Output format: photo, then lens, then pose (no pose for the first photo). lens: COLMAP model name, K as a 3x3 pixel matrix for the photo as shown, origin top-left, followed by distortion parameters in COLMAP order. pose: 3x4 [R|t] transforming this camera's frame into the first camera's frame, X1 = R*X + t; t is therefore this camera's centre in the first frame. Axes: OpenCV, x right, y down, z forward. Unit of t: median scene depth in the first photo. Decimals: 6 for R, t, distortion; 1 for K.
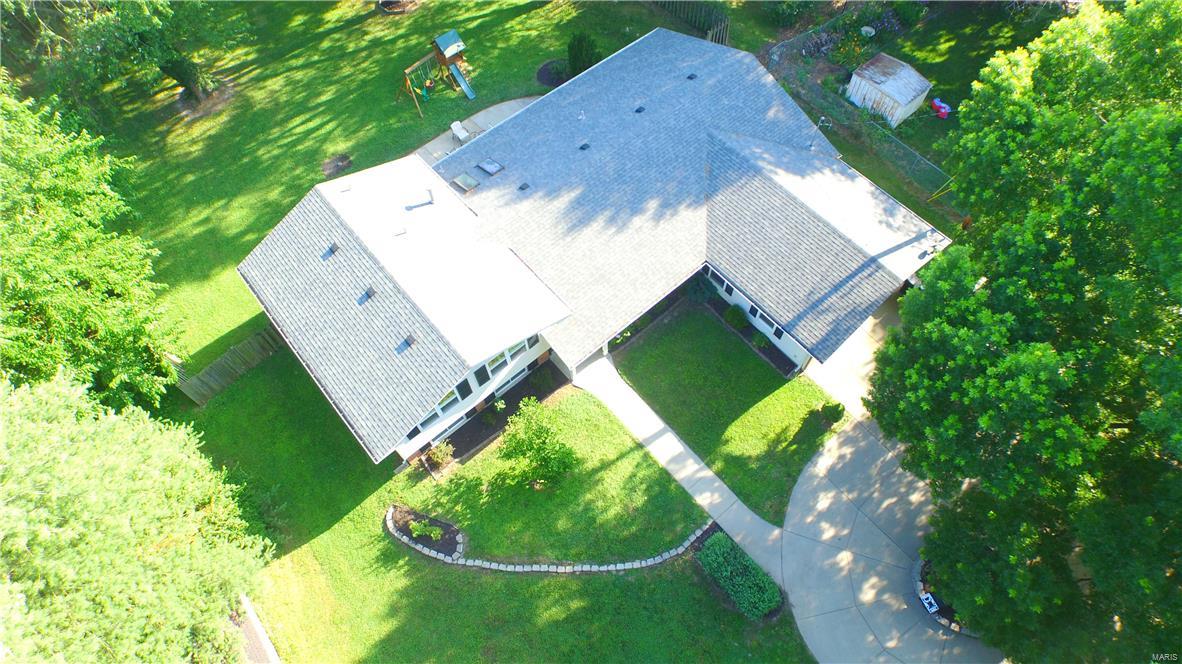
lens RADIAL K [[682.6, 0, 591.0], [0, 682.6, 332.0], [0, 0, 1]] dist [-0.124823, 0.091447]
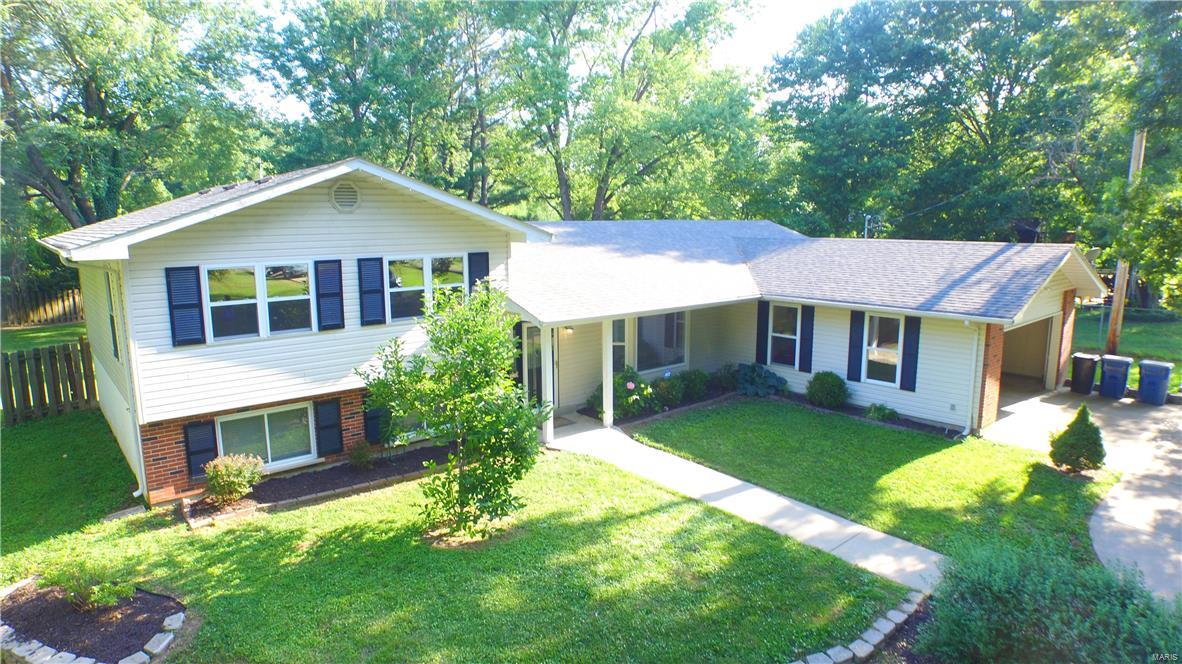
lens RADIAL K [[682.6, 0, 591.0], [0, 682.6, 332.0], [0, 0, 1]] dist [-0.124823, 0.091447]
pose [[0.999864, 0.015774, 0.004710, 0.003302], [-0.005933, 0.612181, -0.790696, 0.444296], [-0.015356, 0.790561, 0.612191, 0.650061]]
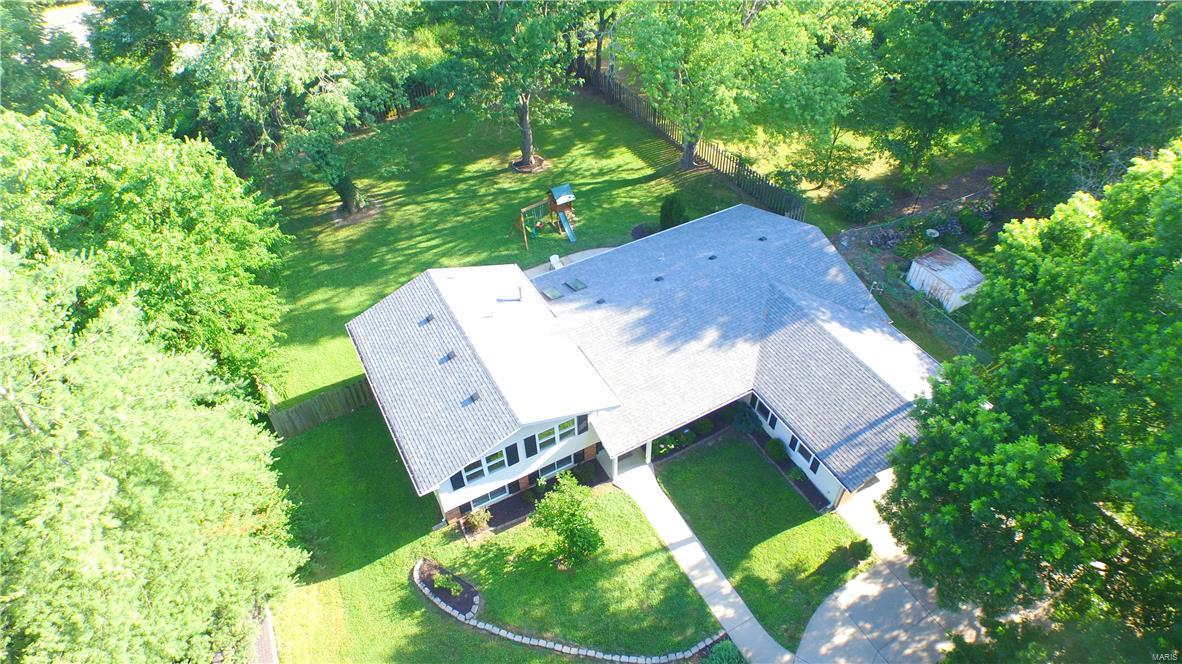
lens RADIAL K [[682.6, 0, 591.0], [0, 682.6, 332.0], [0, 0, 1]] dist [-0.124823, 0.091447]
pose [[0.978489, 0.147075, -0.144665, 0.061282], [-0.183645, 0.940465, -0.286007, 0.171138], [0.093988, 0.306422, 0.947244, -0.079970]]
